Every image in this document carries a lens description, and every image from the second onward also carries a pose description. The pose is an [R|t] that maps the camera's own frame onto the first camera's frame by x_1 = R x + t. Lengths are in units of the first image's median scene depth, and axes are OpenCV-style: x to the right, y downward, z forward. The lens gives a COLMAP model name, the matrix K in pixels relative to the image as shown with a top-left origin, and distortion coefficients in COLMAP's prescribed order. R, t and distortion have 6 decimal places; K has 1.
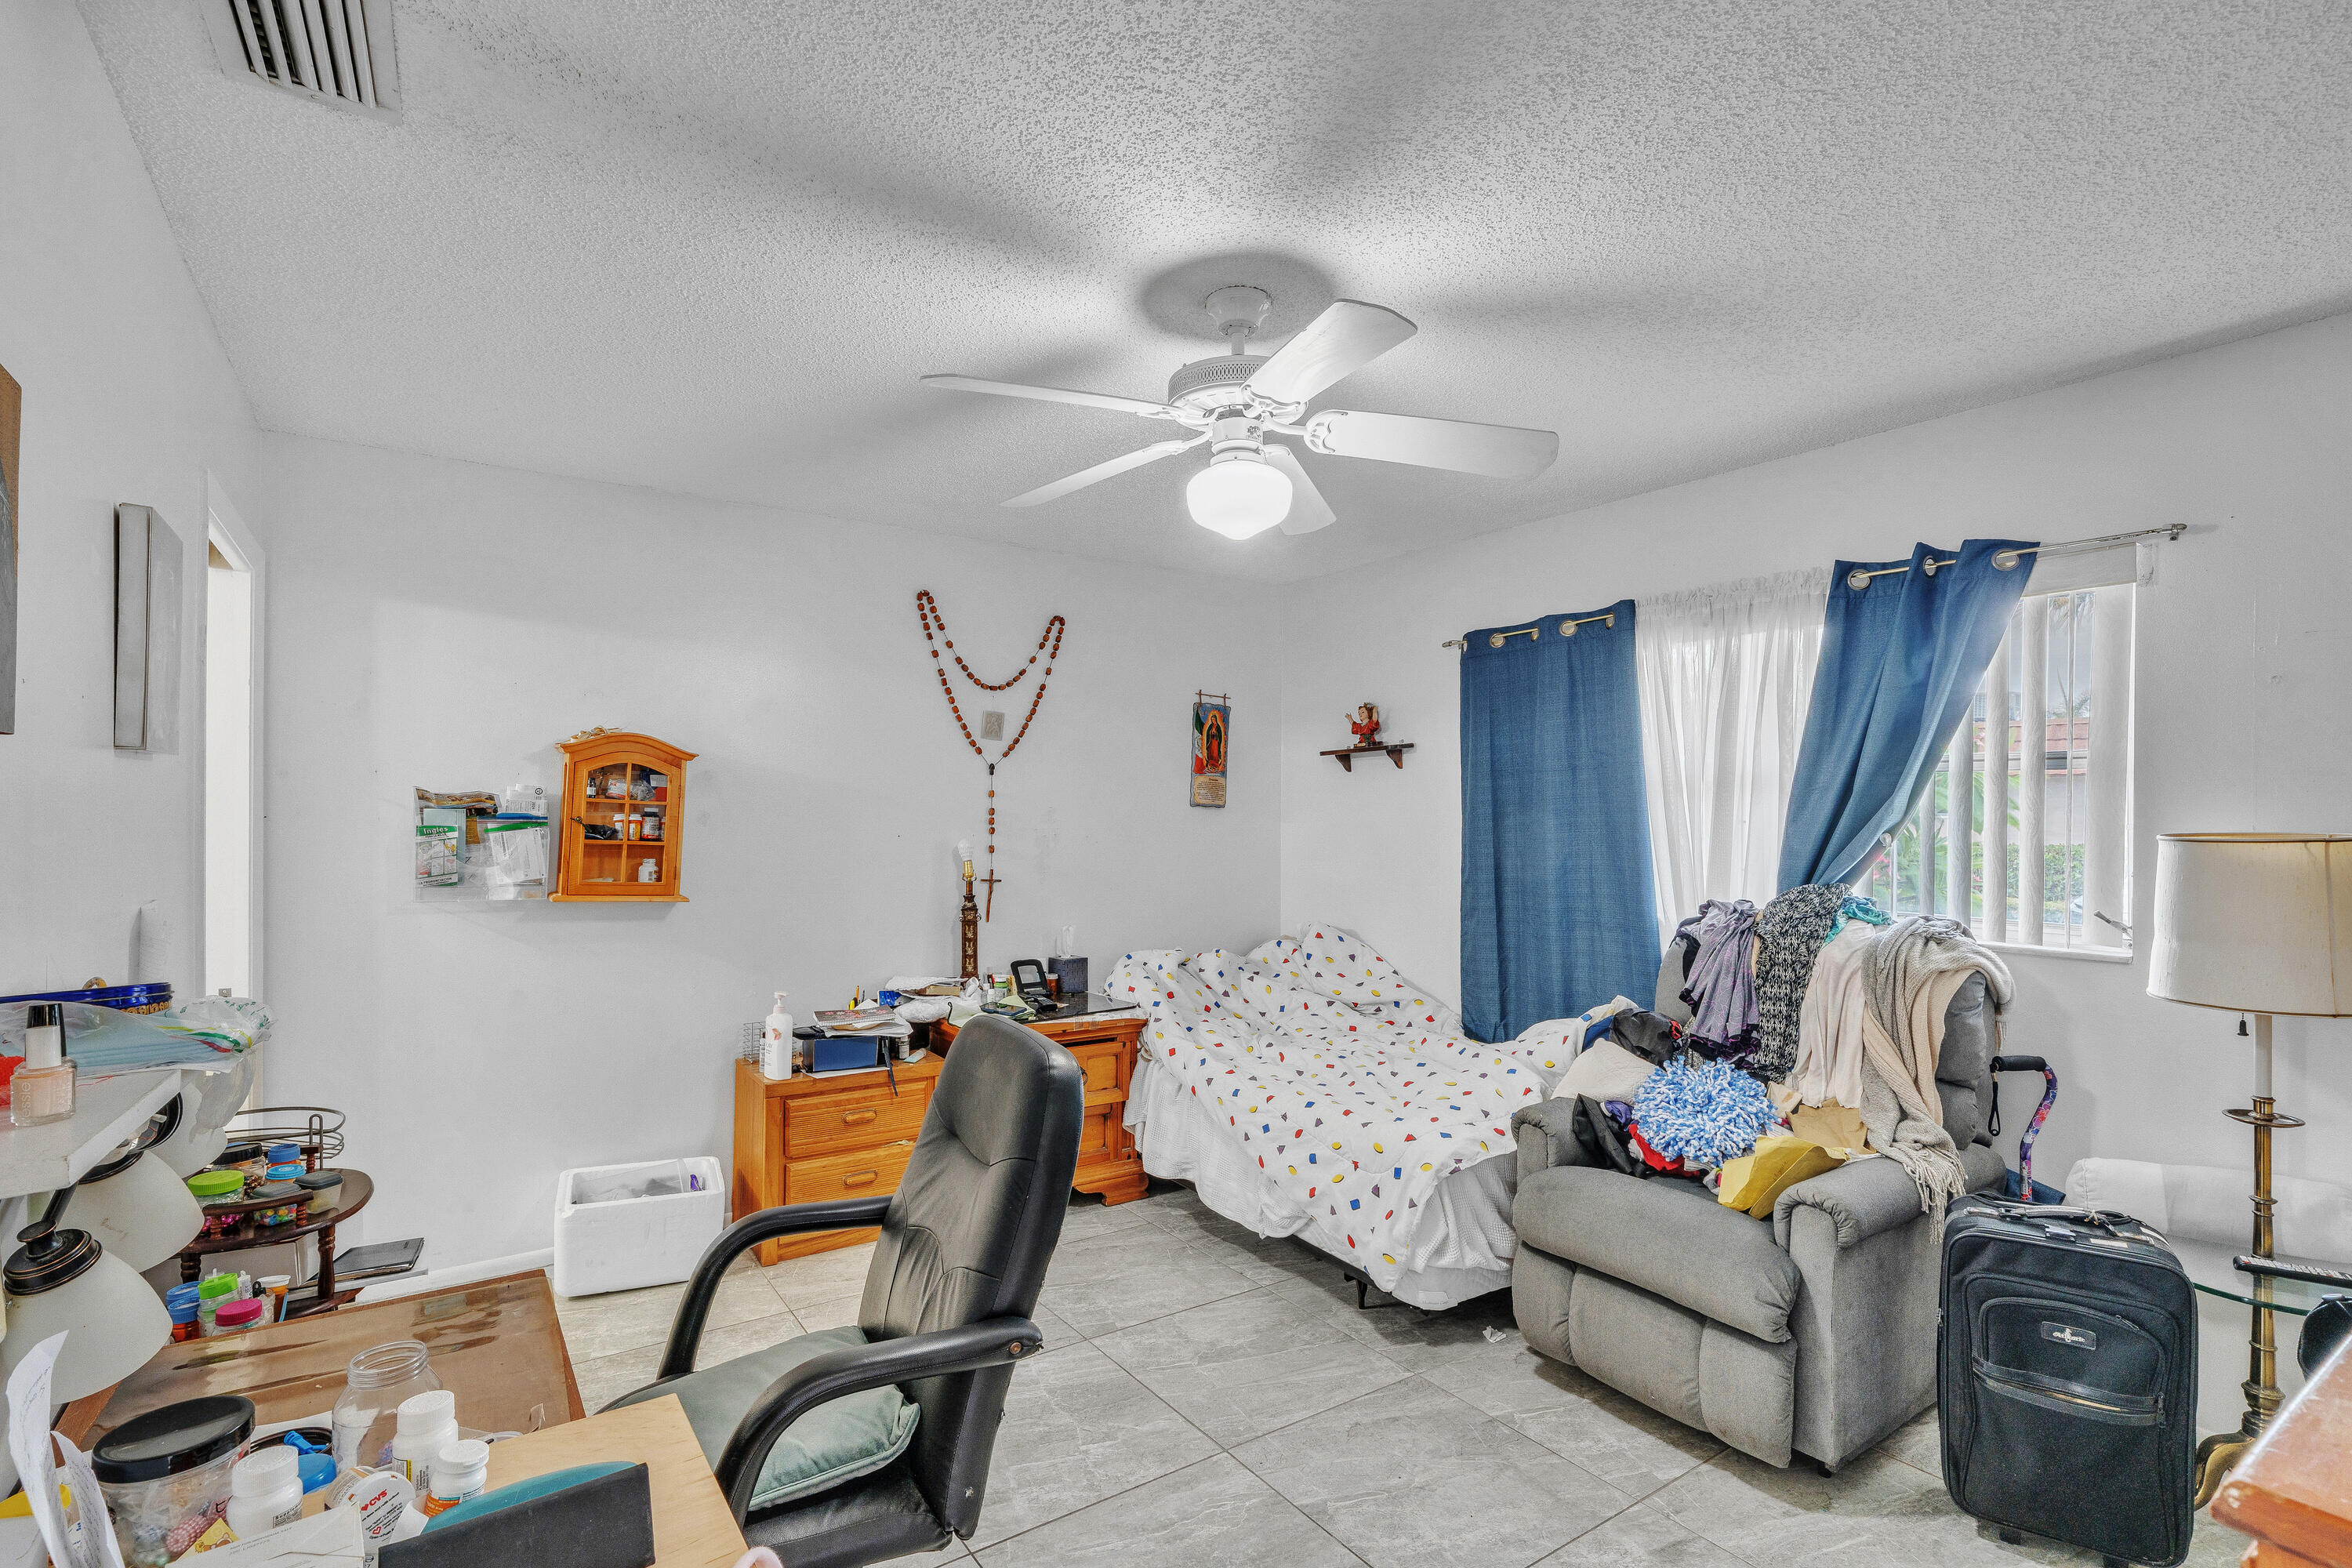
lens RADIAL K [[1111.7, 0, 1206.6], [0, 1111.7, 825.6], [0, 0, 1]] dist [-0.004147, 0.001000]
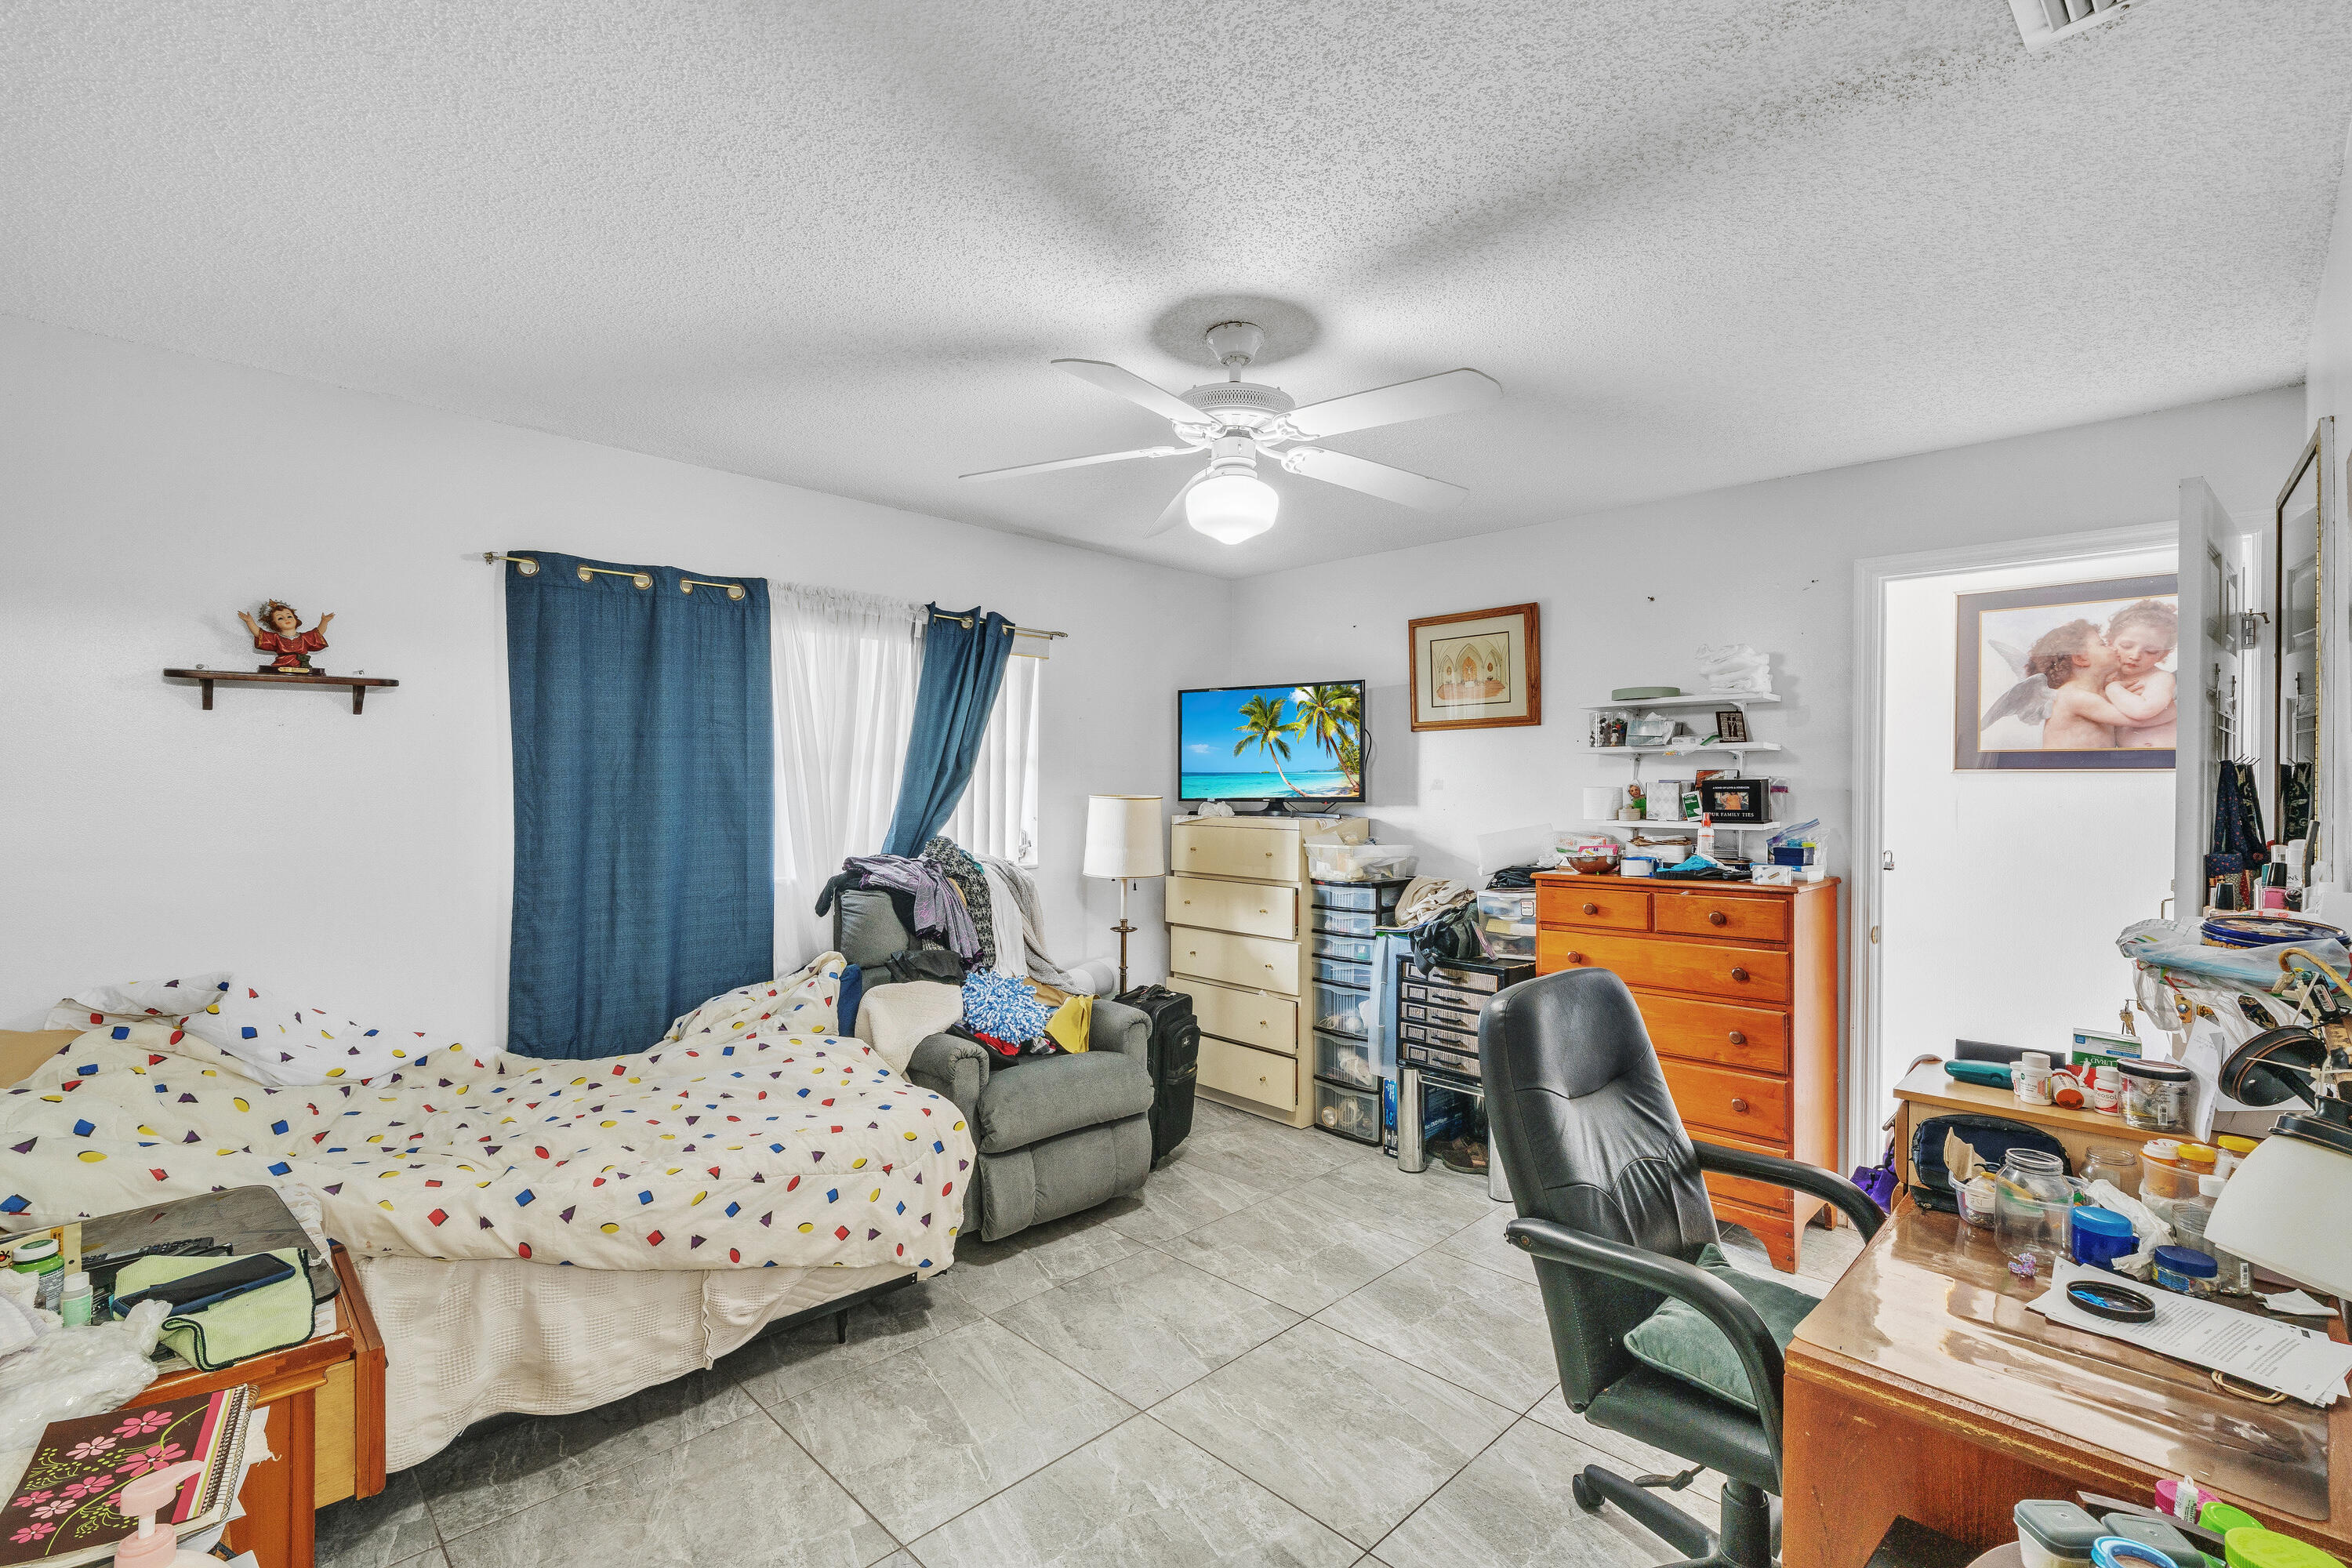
lens RADIAL K [[1001.1, 0, 1176.9], [0, 1001.1, 802.1], [0, 0, 1]] dist [-0.013086, 0.000559]
pose [[-0.160367, -0.014410, 0.986952, -0.540634], [0.007521, 0.999847, 0.015820, -0.005134], [-0.987029, 0.009960, -0.160234, 0.682238]]
